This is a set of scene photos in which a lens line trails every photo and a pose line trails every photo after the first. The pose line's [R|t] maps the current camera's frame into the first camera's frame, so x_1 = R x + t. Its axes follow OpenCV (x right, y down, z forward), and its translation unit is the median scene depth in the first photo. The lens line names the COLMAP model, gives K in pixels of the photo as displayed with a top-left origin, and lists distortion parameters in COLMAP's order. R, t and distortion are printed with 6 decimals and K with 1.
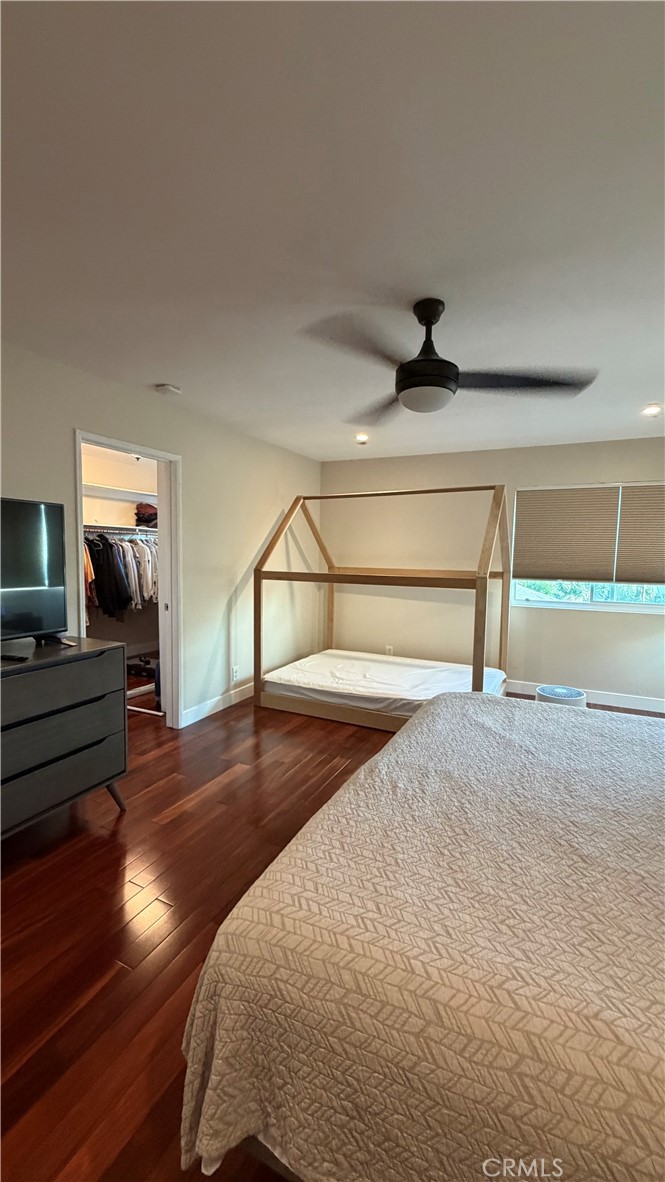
lens RADIAL K [[475.9, 0, 327.1], [0, 475.9, 589.4], [0, 0, 1]] dist [0.004537, 0.000464]
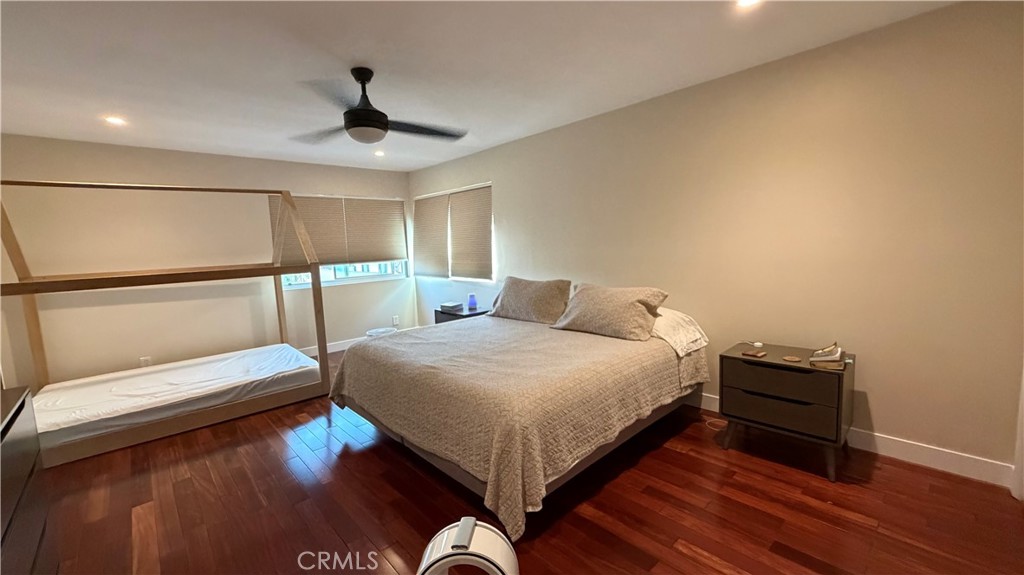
lens RADIAL K [[412.3, 0, 517.8], [0, 412.3, 286.4], [0, 0, 1]] dist [0.004537, 0.000464]
pose [[0.339411, -0.120402, 0.932901, -0.599779], [0.120121, 0.989202, 0.083966, 0.012889], [-0.932937, 0.083562, 0.350209, 0.117830]]
